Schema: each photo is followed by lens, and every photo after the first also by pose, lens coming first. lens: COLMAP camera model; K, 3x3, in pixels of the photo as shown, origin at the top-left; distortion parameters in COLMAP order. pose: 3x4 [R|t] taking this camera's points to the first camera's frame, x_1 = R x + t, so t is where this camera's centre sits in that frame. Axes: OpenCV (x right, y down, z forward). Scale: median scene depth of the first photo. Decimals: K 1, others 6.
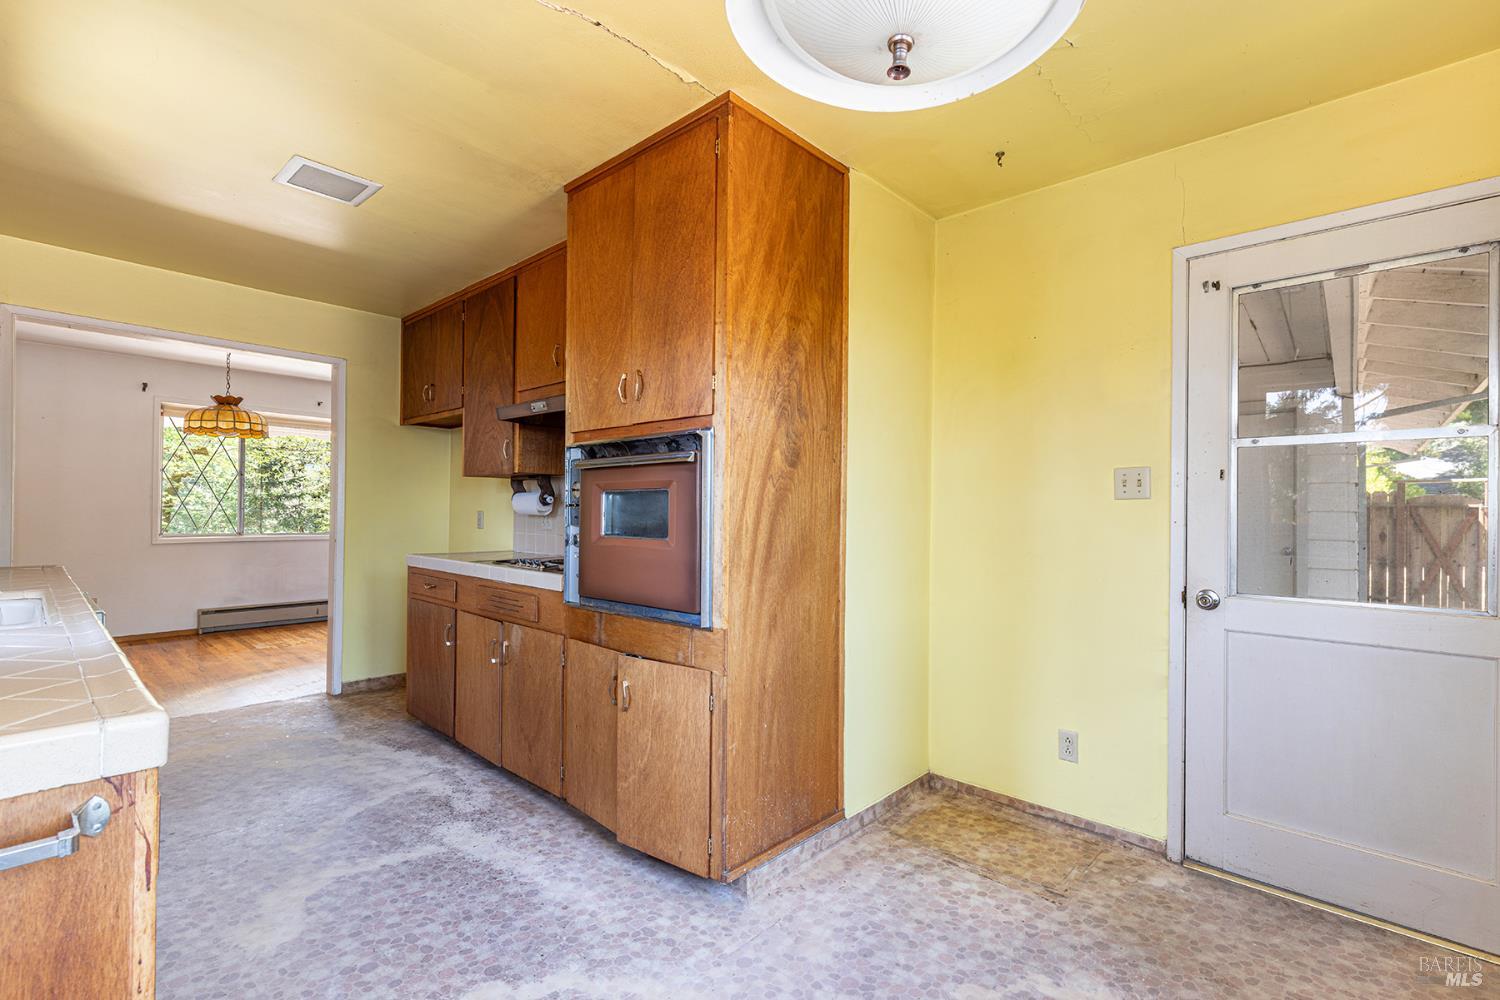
lens RADIAL K [[665.8, 0, 747.8], [0, 665.8, 501.0], [0, 0, 1]] dist [0.001513, 0.000072]
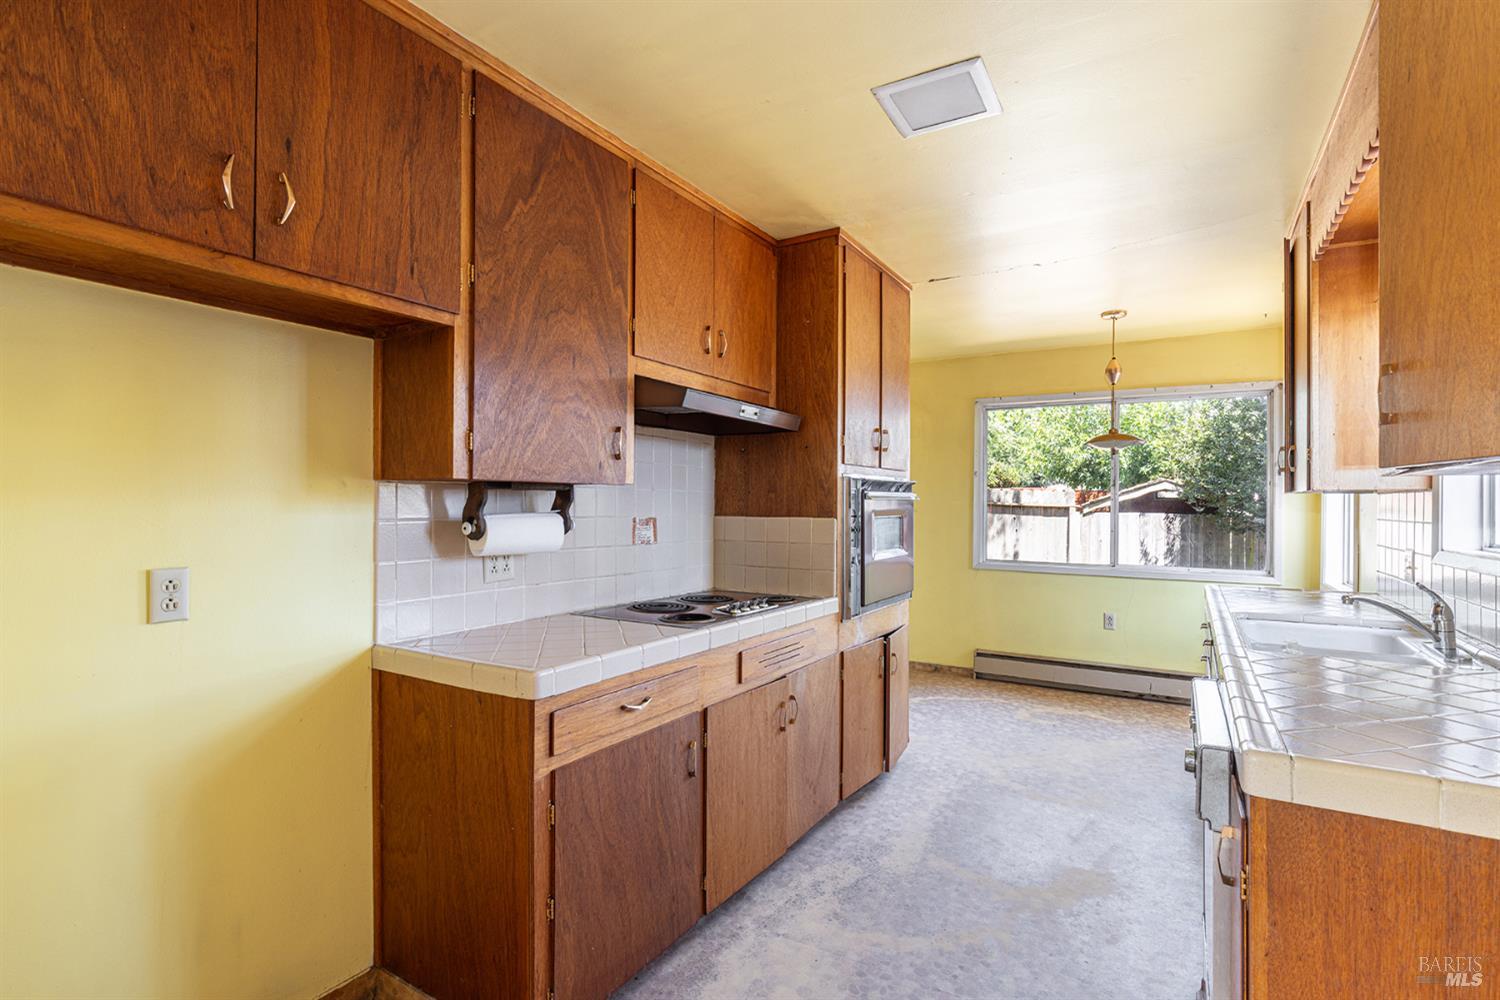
lens RADIAL K [[713.1, 0, 749.8], [0, 713.1, 505.2], [0, 0, 1]] dist [0.002164, 0.000146]
pose [[-0.191643, -0.008389, 0.981429, -1.365775], [-0.017145, 0.999839, 0.005198, -0.037350], [-0.981315, -0.015831, -0.191756, 1.357837]]
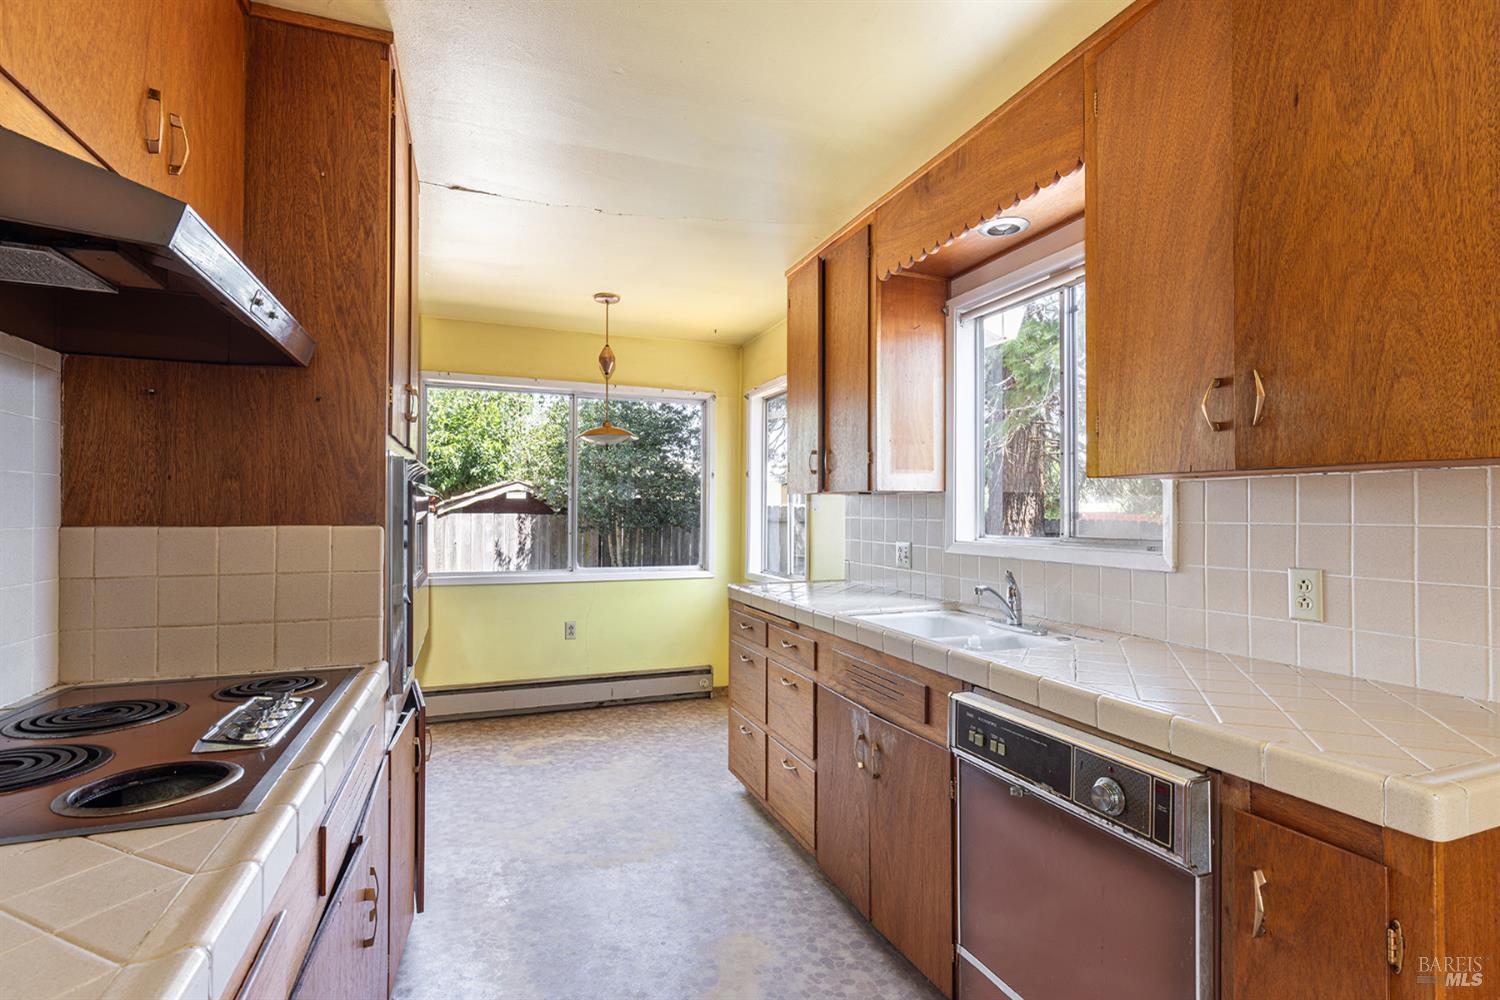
lens RADIAL K [[725.3, 0, 755.4], [0, 725.3, 505.3], [0, 0, 1]] dist [-0.003819, -0.000377]
pose [[-0.898415, -0.008199, 0.439071, -0.885479], [-0.014959, 0.999817, -0.011939, -0.029392], [-0.438893, -0.017294, -0.898373, 1.459850]]
